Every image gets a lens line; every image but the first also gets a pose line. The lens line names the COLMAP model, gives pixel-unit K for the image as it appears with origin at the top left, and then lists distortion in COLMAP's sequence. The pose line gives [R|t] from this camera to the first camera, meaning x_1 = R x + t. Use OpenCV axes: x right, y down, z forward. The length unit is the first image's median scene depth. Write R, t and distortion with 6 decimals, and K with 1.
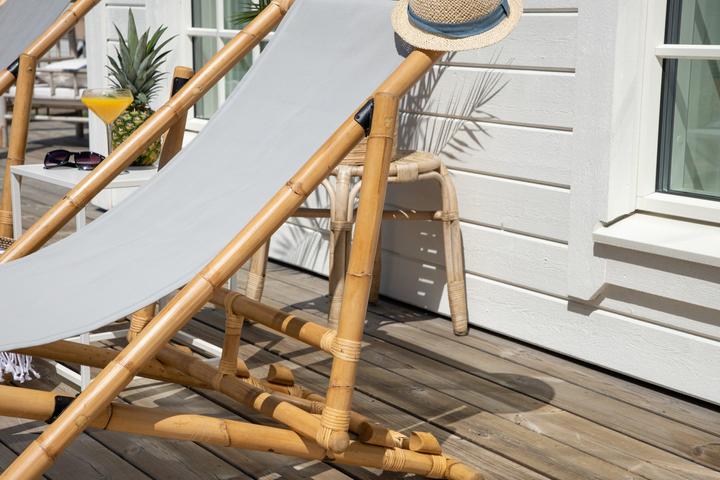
lens RADIAL K [[1306.4, 0, 360.0], [0, 1306.4, 240.0], [0, 0, 1]] dist [0.371641, -0.063055]
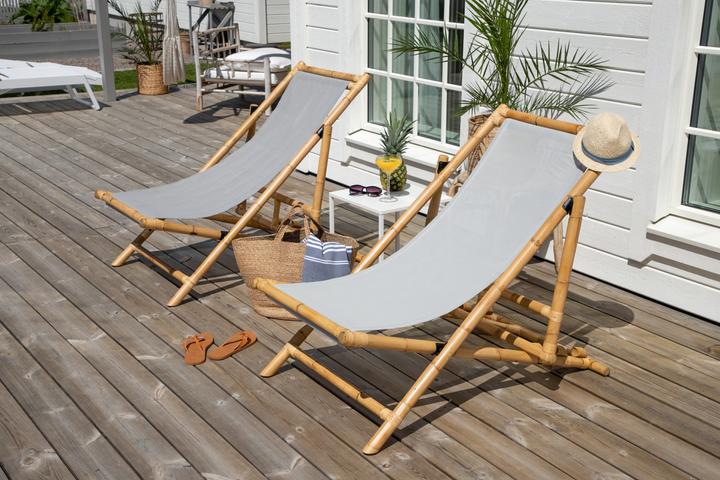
lens RADIAL K [[1001.5, 0, 360.0], [0, 1001.5, 240.0], [0, 0, 1]] dist [-0.124326, 1.678115]
pose [[0.999947, -0.008924, -0.005136, -0.229958], [0.009484, 0.992494, 0.121922, -0.171950], [0.004010, -0.121965, 0.992526, -0.418386]]
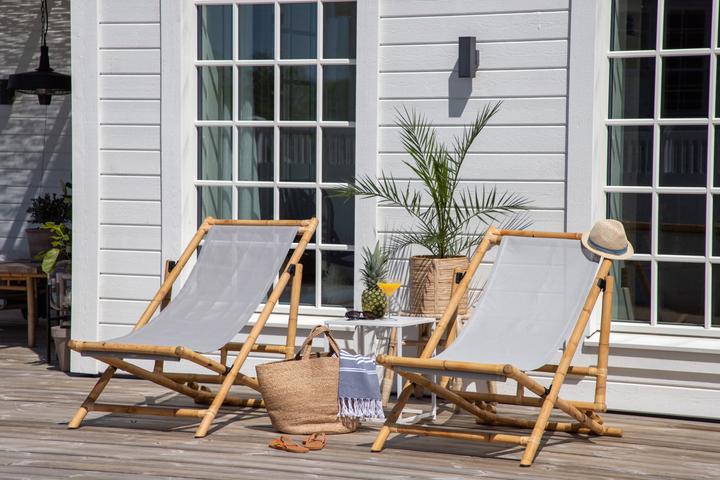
lens RADIAL K [[2109.0, 0, 360.0], [0, 2109.0, 240.0], [0, 0, 1]] dist [1.683674, 0.233593]
pose [[0.878224, -0.019787, 0.477839, -1.877629], [0.082001, 0.990577, -0.109691, 0.193079], [-0.471166, 0.135517, 0.871572, -1.955380]]
